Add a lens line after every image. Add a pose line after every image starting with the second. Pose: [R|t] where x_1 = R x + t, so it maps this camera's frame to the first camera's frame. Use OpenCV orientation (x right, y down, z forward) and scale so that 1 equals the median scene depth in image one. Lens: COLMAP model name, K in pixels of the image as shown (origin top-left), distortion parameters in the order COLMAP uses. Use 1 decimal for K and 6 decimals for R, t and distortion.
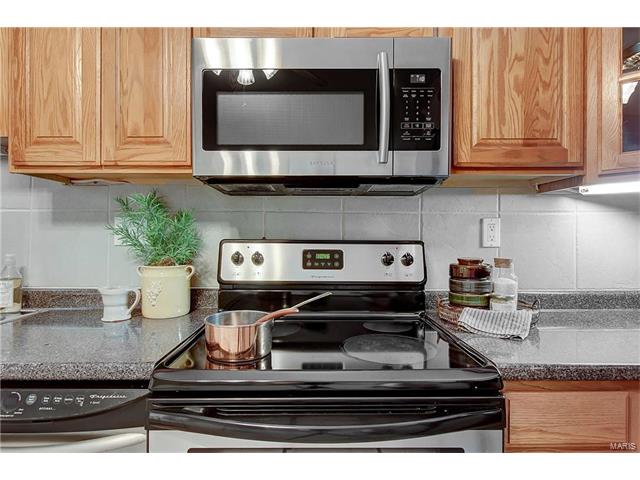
lens RADIAL K [[369.6, 0, 319.6], [0, 369.6, 235.8], [0, 0, 1]] dist [-0.000852, 0.002394]
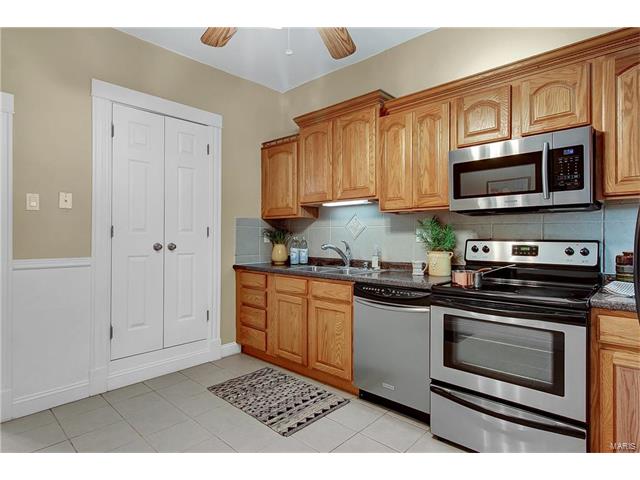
lens RADIAL K [[351.2, 0, 321.9], [0, 351.2, 238.9], [0, 0, 1]] dist [0.002791, -0.001519]
pose [[0.732112, -0.000656, -0.681184, 0.499926], [0.001139, 0.999999, 0.000261, 0.007283], [0.681184, -0.000967, 0.732112, -1.005732]]
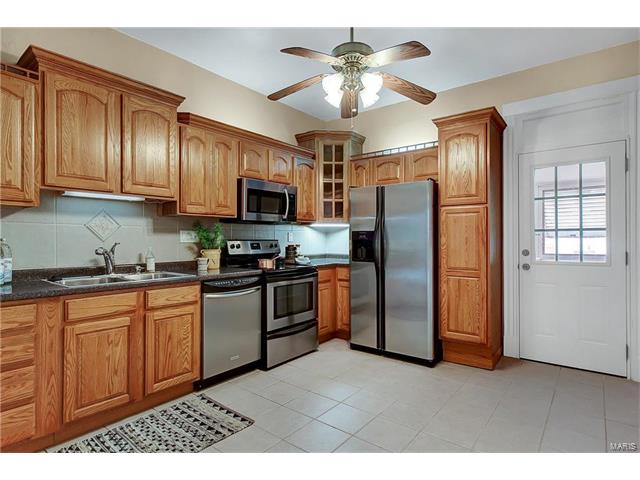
lens RADIAL K [[351.2, 0, 317.9], [0, 351.2, 242.0], [0, 0, 1]] dist [0.002791, -0.001519]
pose [[0.622582, -0.012413, 0.782456, -2.123944], [0.001904, 0.999895, 0.014347, -0.010546], [-0.782552, -0.007442, 0.622540, -1.294032]]
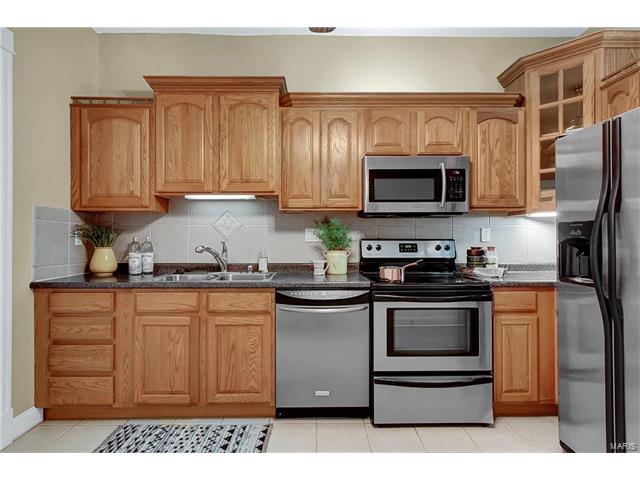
lens RADIAL K [[351.2, 0, 320.2], [0, 351.2, 238.6], [0, 0, 1]] dist [0.002791, -0.001519]
pose [[0.999949, -0.006061, 0.008109, -0.590635], [0.006061, 0.999982, -0.000068, 0.007580], [-0.008108, 0.000117, 0.999967, -1.187969]]
